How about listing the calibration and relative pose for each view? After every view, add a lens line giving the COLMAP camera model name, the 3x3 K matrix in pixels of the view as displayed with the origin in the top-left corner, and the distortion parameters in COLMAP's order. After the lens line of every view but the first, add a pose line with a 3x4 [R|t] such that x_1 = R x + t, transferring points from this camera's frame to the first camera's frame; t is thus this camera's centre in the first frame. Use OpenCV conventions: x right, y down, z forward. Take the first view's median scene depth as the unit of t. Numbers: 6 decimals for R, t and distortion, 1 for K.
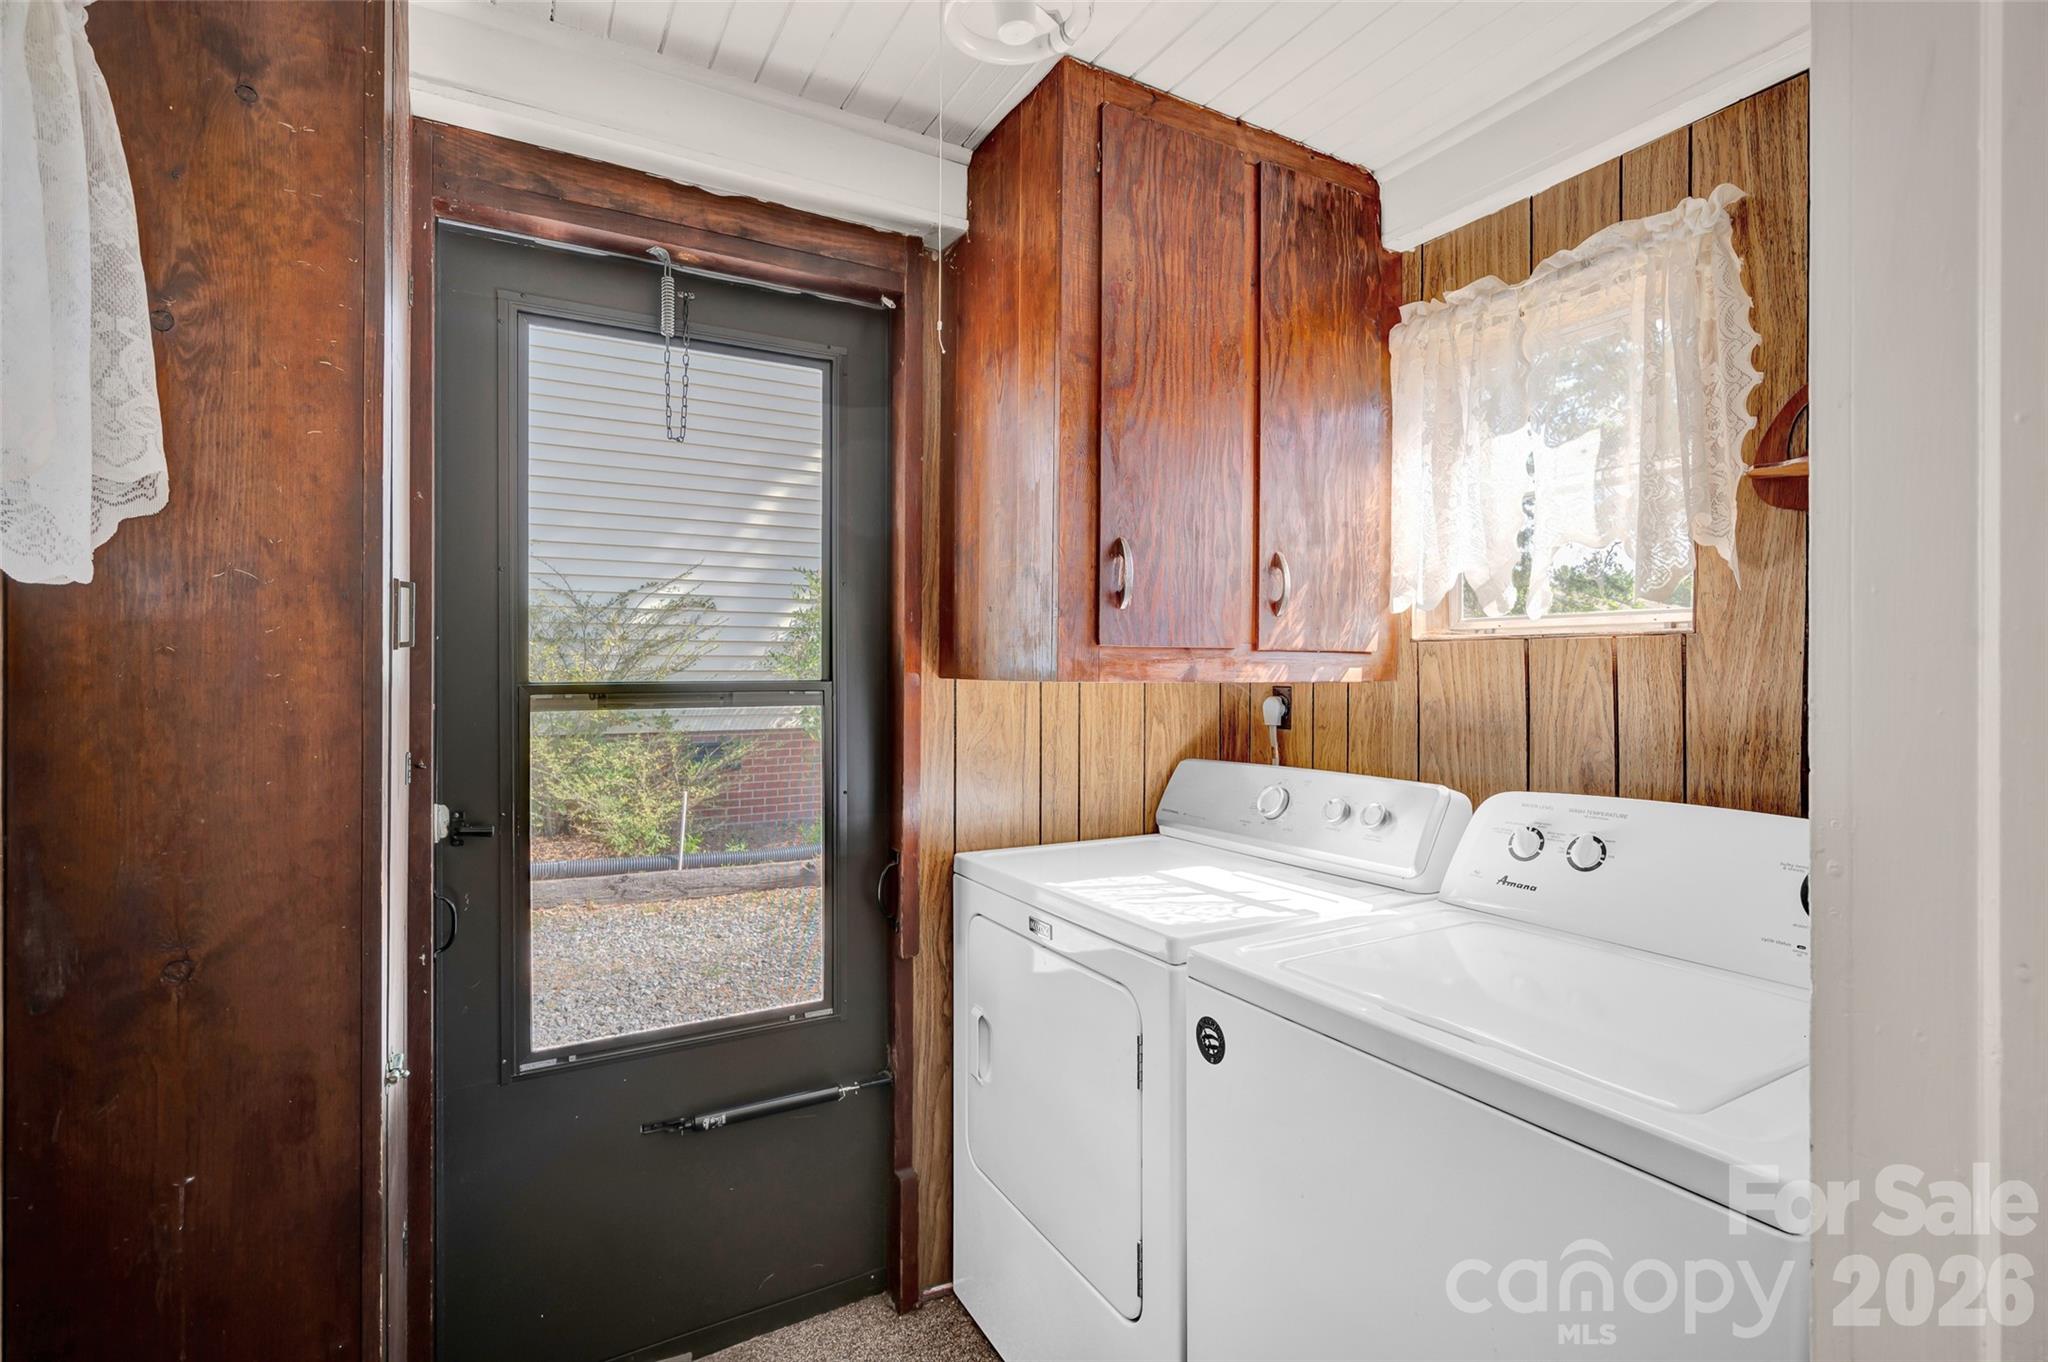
lens RADIAL K [[940.8, 0, 1025.6], [0, 940.8, 671.3], [0, 0, 1]] dist [0.000036, 0.001254]
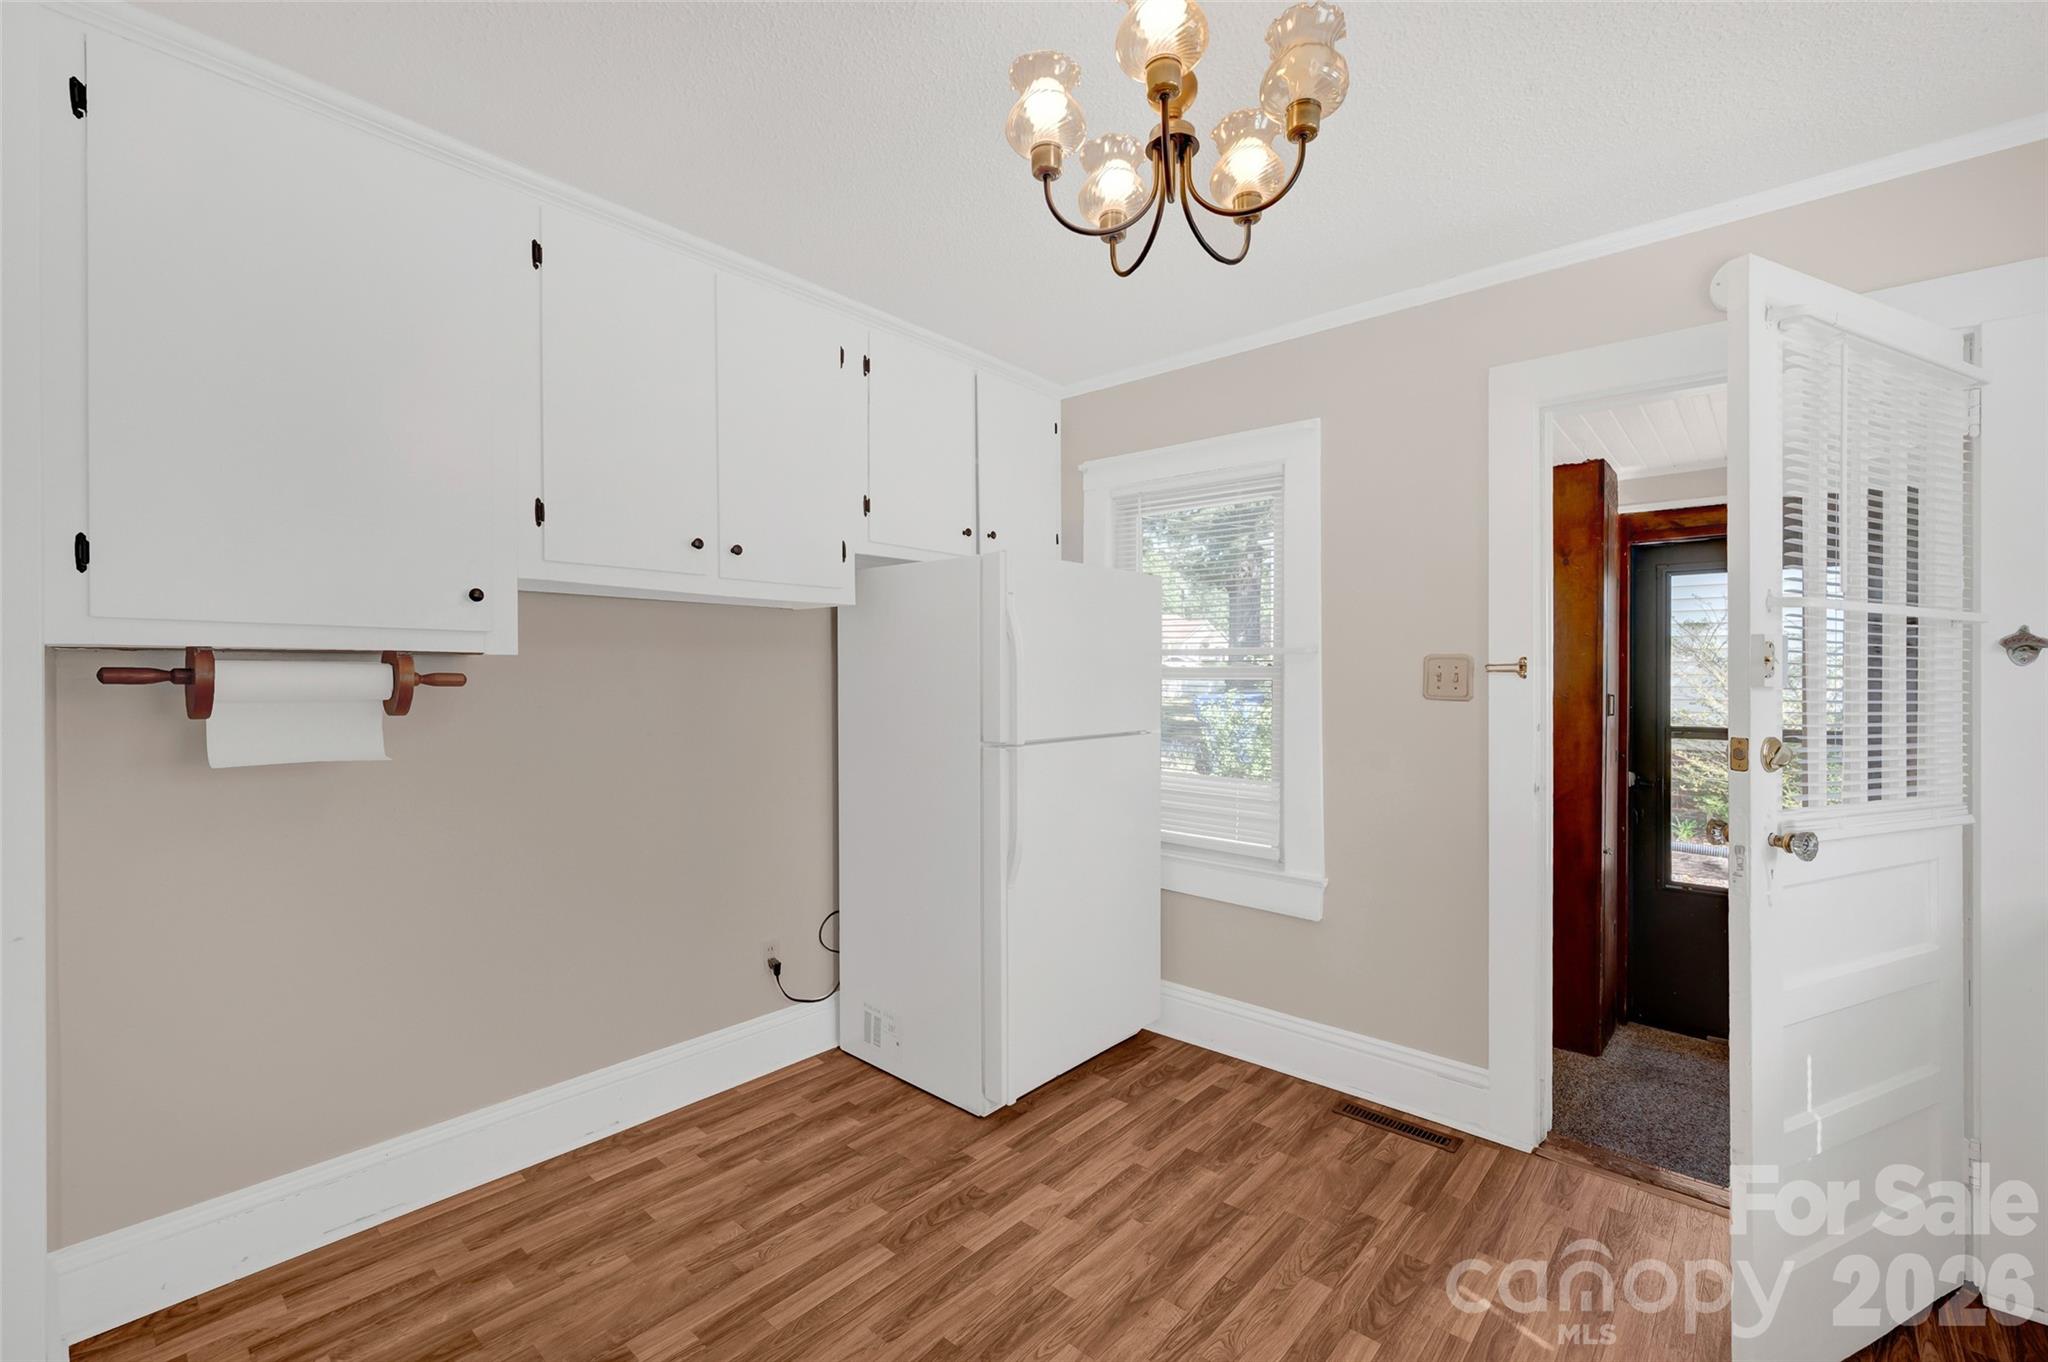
lens RADIAL K [[892.5, 0, 1049.1], [0, 892.5, 669.0], [0, 0, 1]] dist [0.000257, -0.000140]
pose [[0.341877, -0.010115, -0.939690, 1.429500], [-0.012291, 0.999808, -0.015234, -0.110292], [0.939664, 0.016758, 0.341687, -1.697391]]
